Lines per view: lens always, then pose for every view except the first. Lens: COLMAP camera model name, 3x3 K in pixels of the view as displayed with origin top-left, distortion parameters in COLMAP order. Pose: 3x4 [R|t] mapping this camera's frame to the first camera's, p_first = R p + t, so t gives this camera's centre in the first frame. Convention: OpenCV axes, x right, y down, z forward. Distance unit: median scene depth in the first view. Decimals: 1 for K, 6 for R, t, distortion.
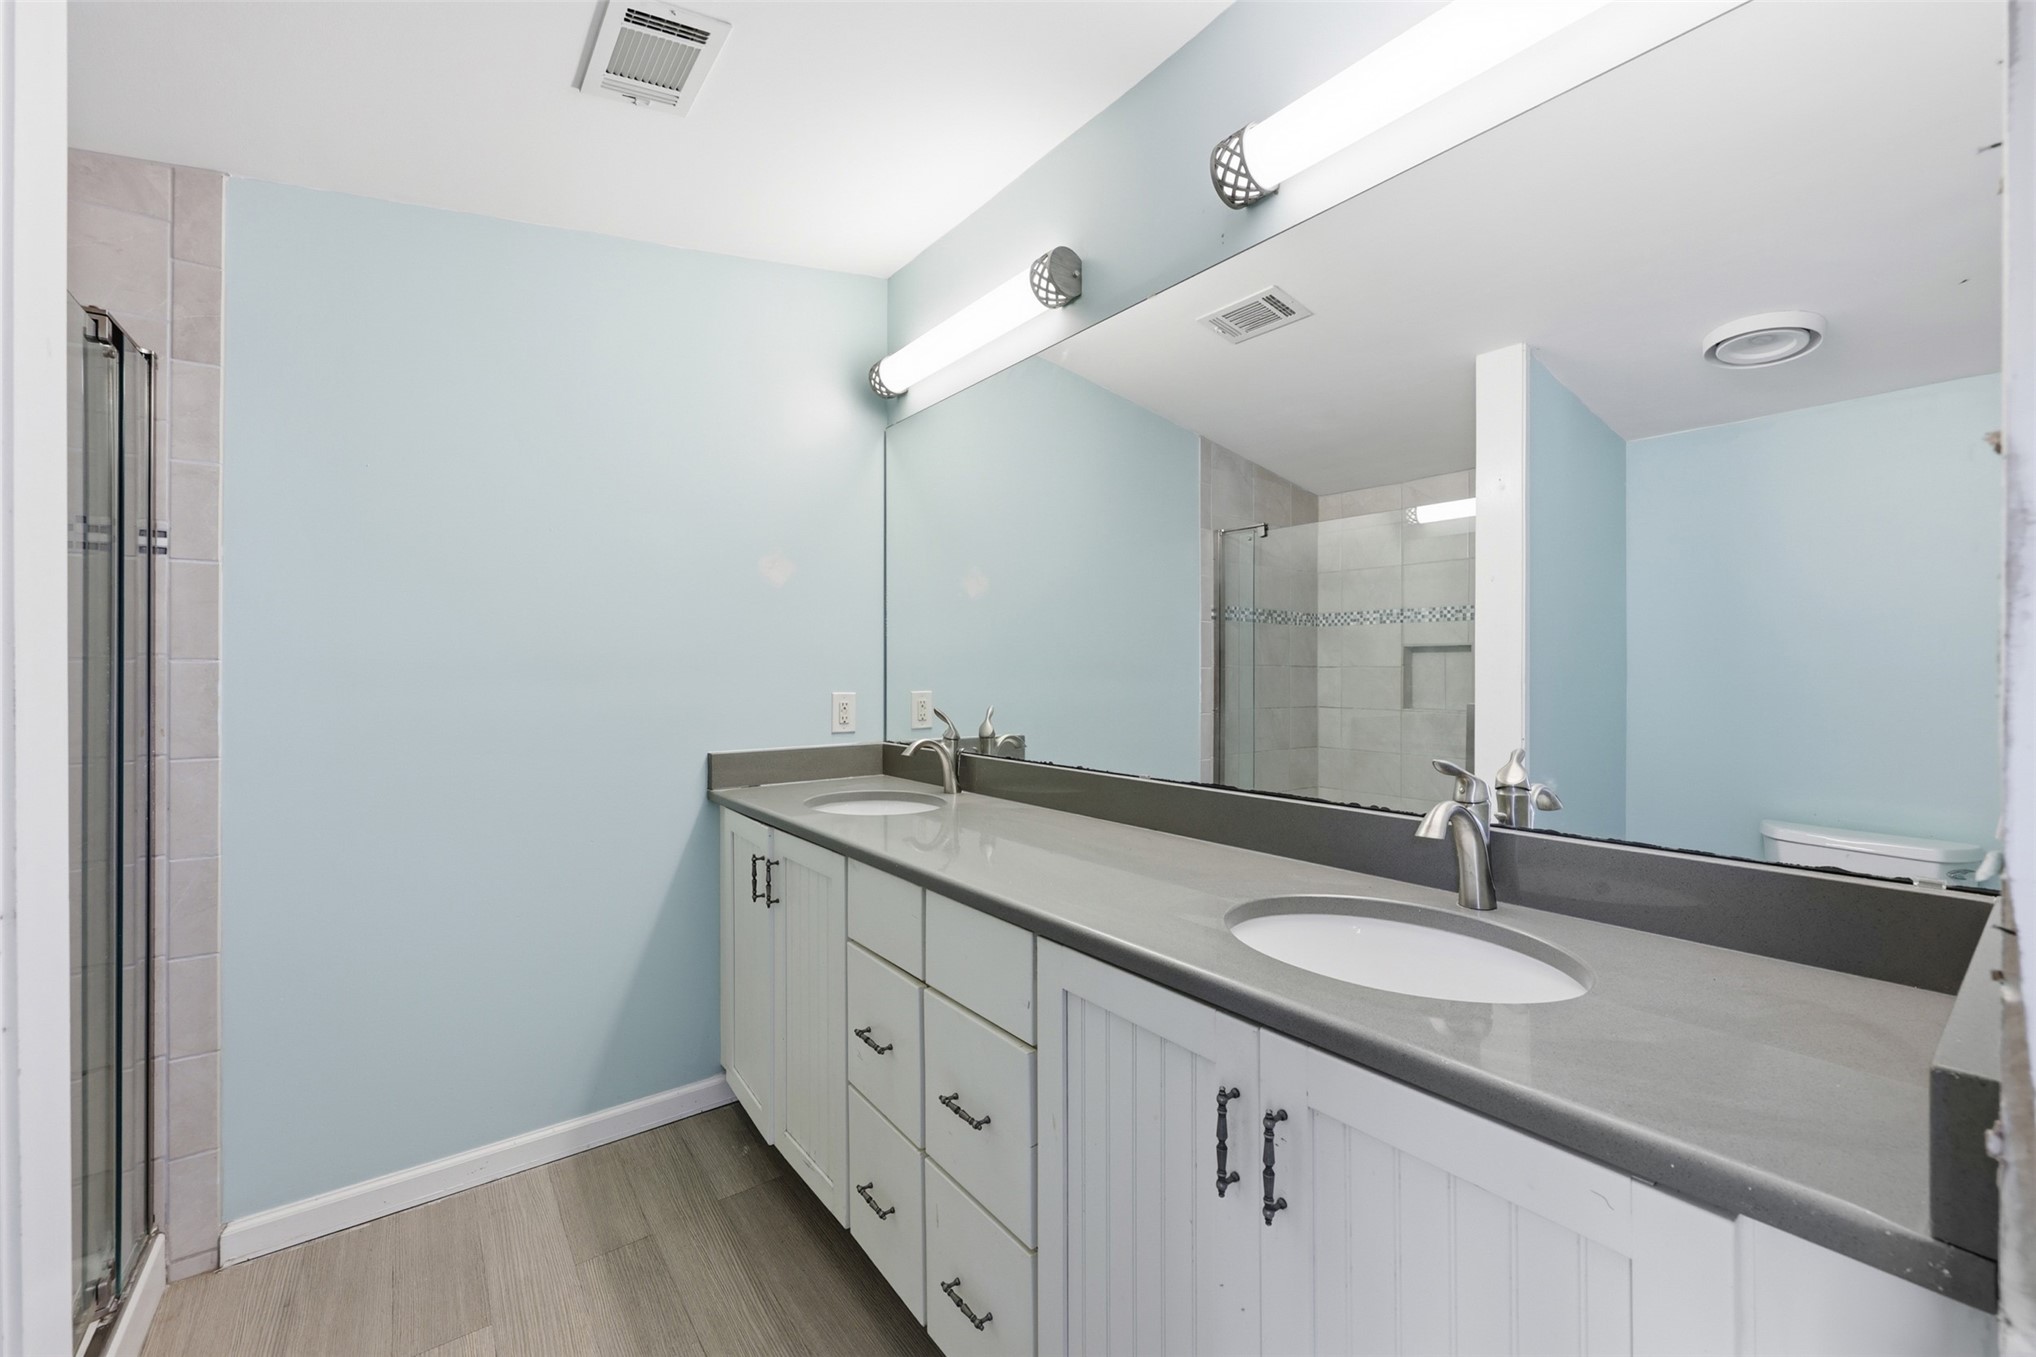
lens RADIAL K [[819.7, 0, 1024.1], [0, 819.7, 671.0], [0, 0, 1]] dist [0.000866, 0.000279]
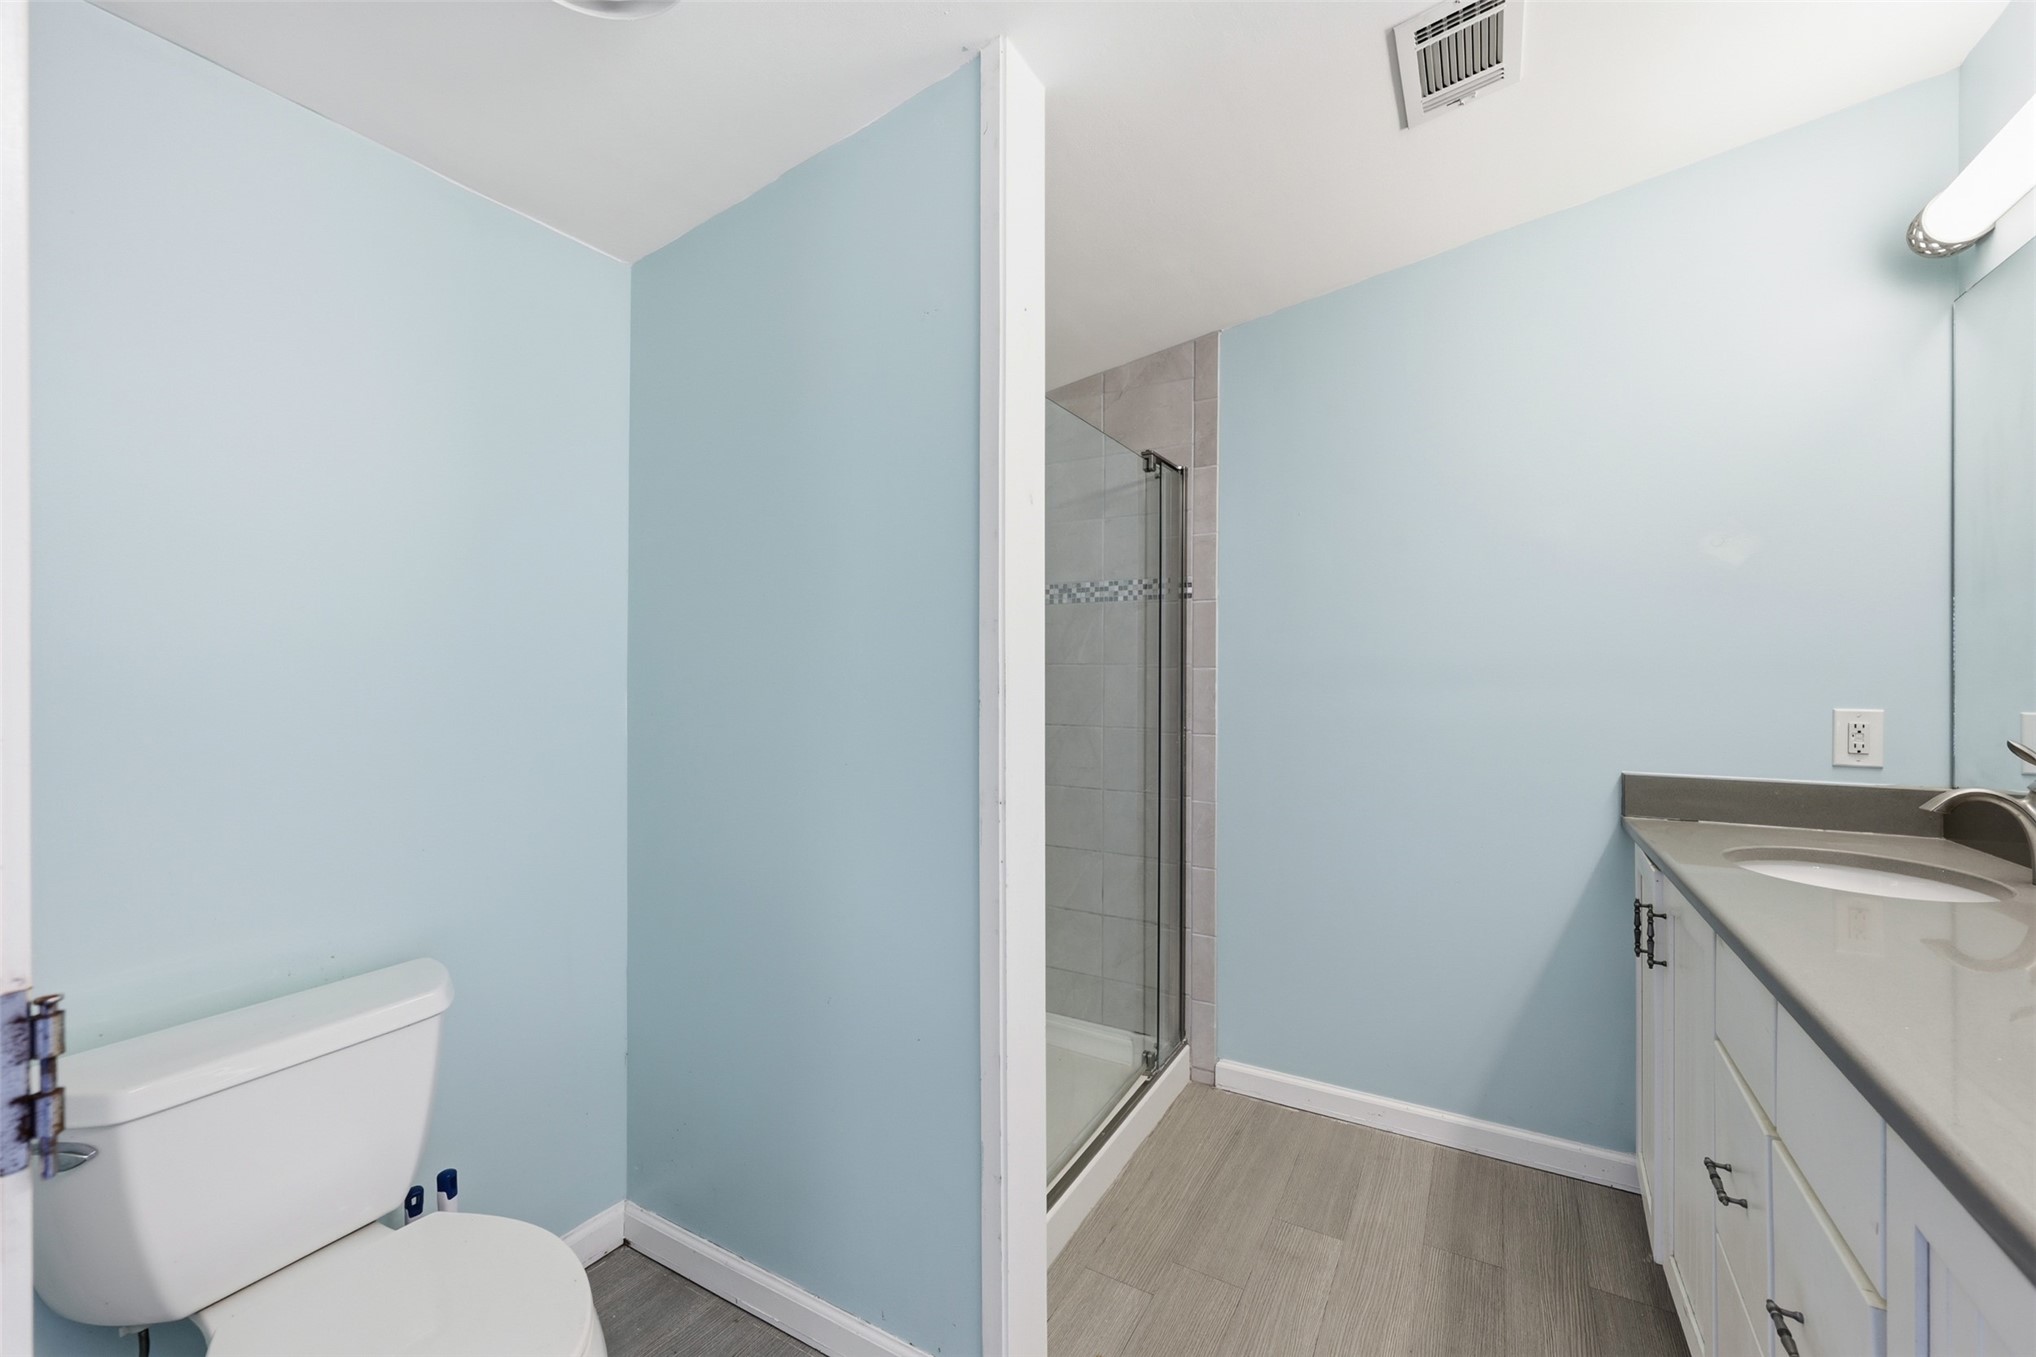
lens RADIAL K [[819.7, 0, 1022.5], [0, 819.7, 673.7], [0, 0, 1]] dist [0.000866, 0.000279]
pose [[0.388314, 0.001876, -0.921525, 0.211549], [-0.004995, 0.999988, -0.000069, -0.000475], [0.921514, 0.004630, 0.388319, 0.115984]]
